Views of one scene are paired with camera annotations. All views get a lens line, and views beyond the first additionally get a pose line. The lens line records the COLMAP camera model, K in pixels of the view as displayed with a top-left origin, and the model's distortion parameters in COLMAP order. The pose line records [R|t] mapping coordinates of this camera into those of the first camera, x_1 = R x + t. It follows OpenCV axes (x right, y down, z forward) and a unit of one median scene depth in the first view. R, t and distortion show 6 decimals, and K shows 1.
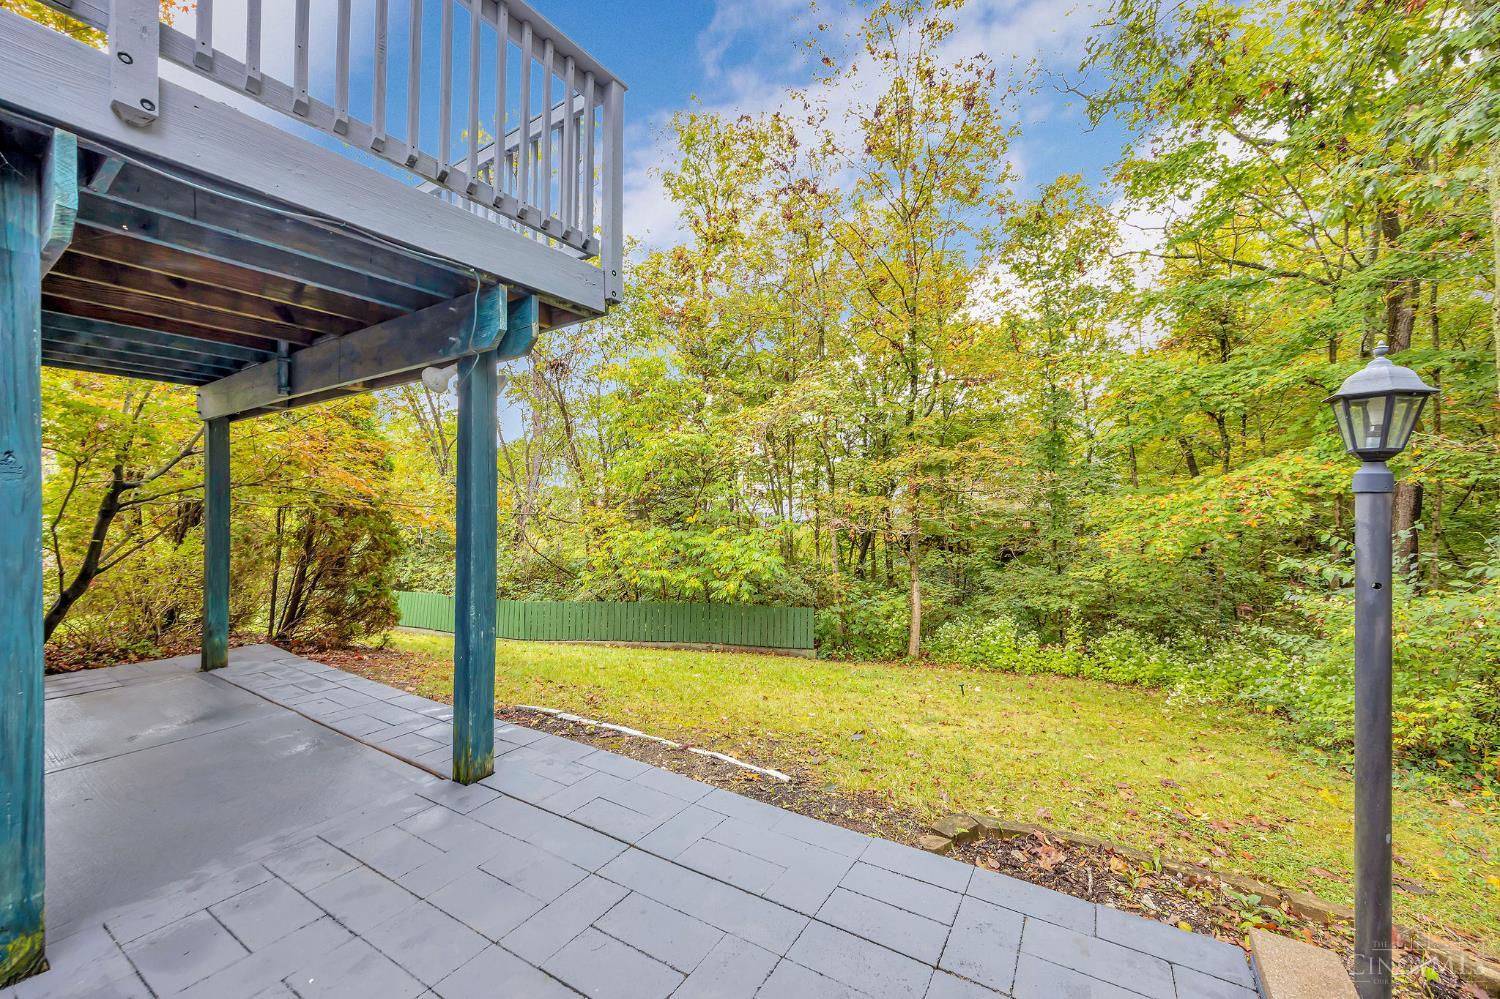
lens RADIAL K [[591.7, 0, 740.5], [0, 591.7, 517.1], [0, 0, 1]] dist [0.002338, 0.000212]
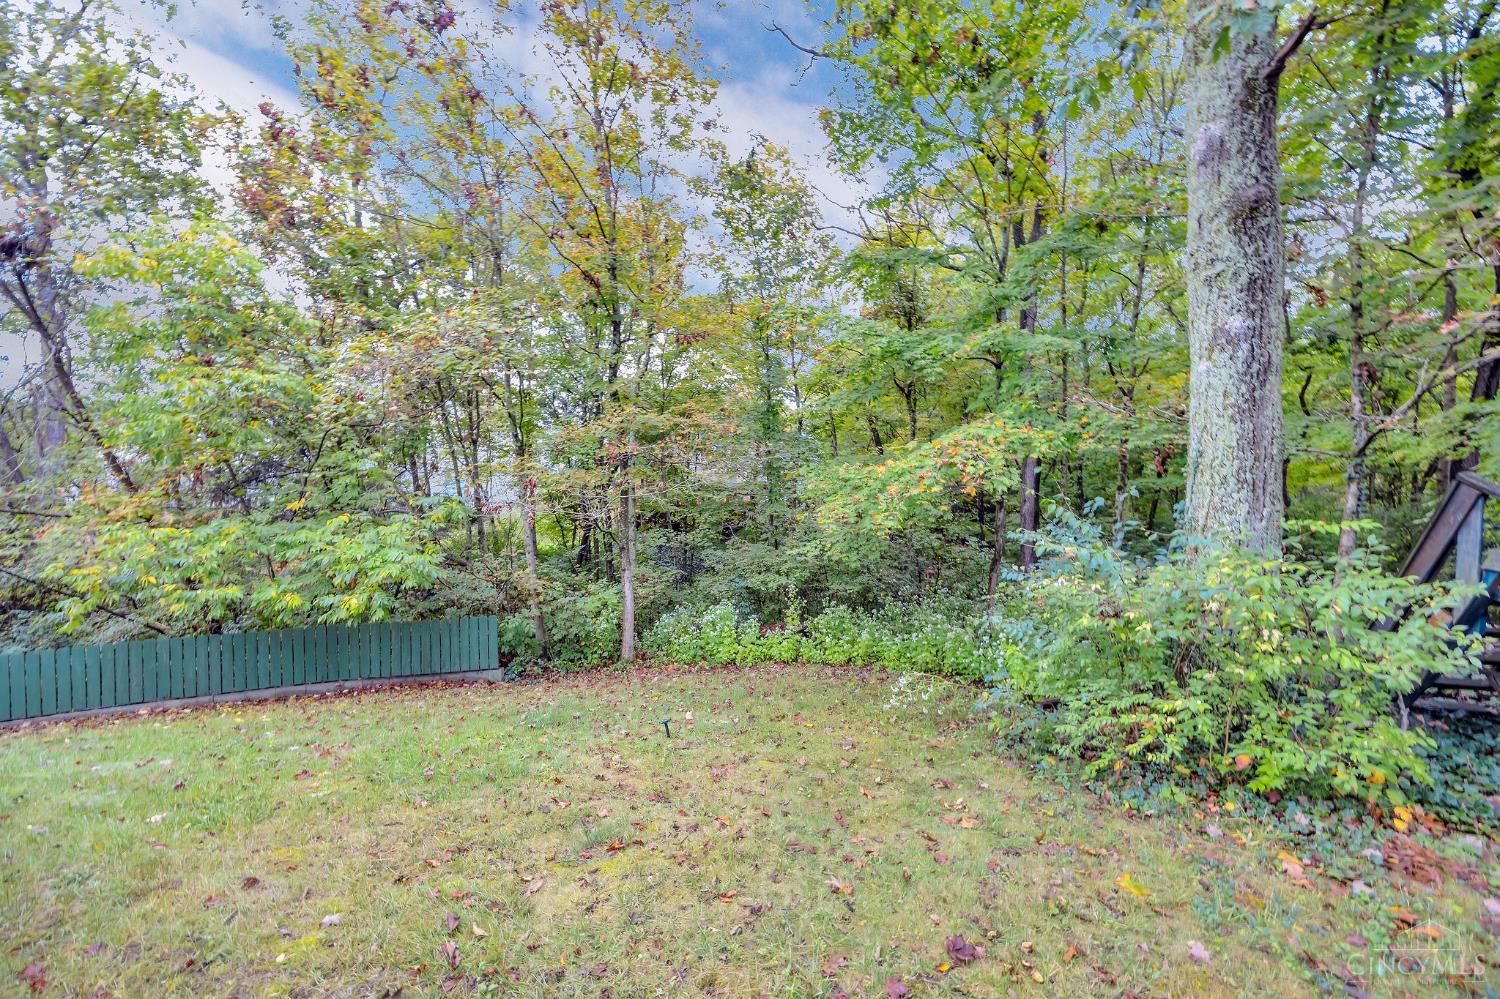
lens RADIAL K [[574.3, 0, 750.0], [0, 574.3, 499.5], [0, 0, 1]] dist [0.002927, 0.000390]
pose [[0.899017, -0.027750, 0.437033, 0.104697], [0.023699, 0.999611, 0.014721, 0.000047], [-0.437272, -0.002877, 0.899325, 0.200294]]
